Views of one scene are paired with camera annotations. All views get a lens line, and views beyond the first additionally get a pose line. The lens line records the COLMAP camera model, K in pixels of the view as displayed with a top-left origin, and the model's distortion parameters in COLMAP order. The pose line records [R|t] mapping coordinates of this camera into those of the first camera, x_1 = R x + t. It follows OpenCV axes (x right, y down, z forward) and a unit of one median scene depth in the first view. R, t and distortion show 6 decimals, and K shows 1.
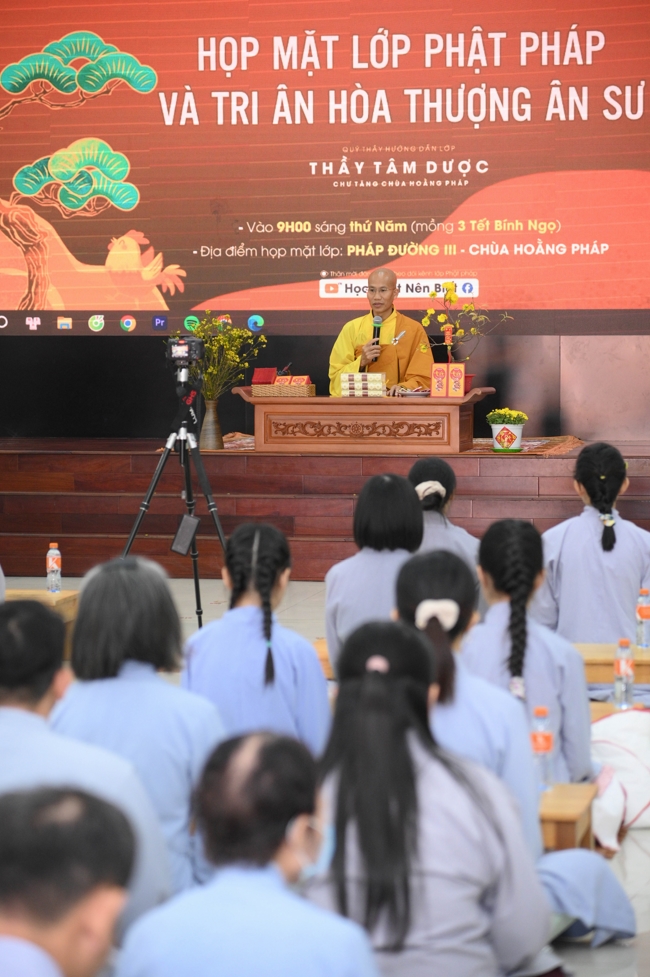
lens RADIAL K [[3237.9, 0, 325.0], [0, 3237.9, 488.5], [0, 0, 1]] dist [0.154547, 0.169647]
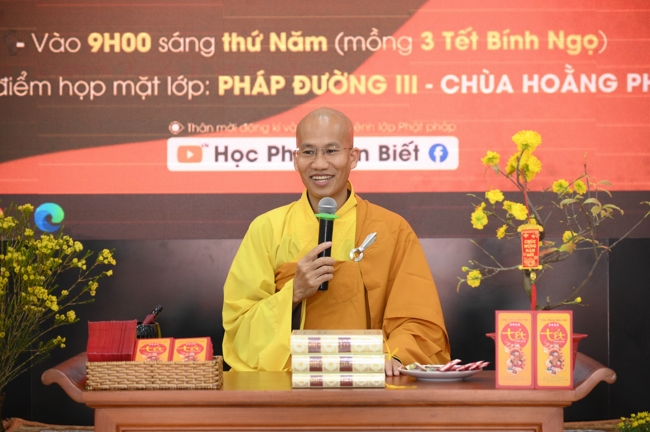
lens RADIAL K [[2154.2, 0, 325.0], [0, 2154.2, 216.0], [0, 0, 1]] dist [0.154547, 0.169647]
pose [[0.987037, -0.004135, 0.160439, -0.034256], [0.011306, 0.998976, -0.043806, -0.035143], [-0.160093, 0.045052, 0.986073, 0.639161]]
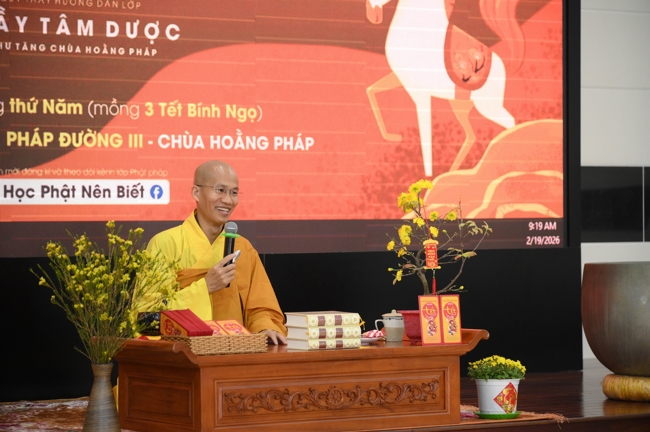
lens RADIAL K [[2154.2, 0, 325.0], [0, 2154.2, 216.0], [0, 0, 1]] dist [0.154547, 0.169647]
pose [[0.734716, -0.001694, 0.678373, -0.265745], [0.042153, 0.998178, -0.043163, -0.033052], [-0.677064, 0.060308, 0.733449, 0.606643]]
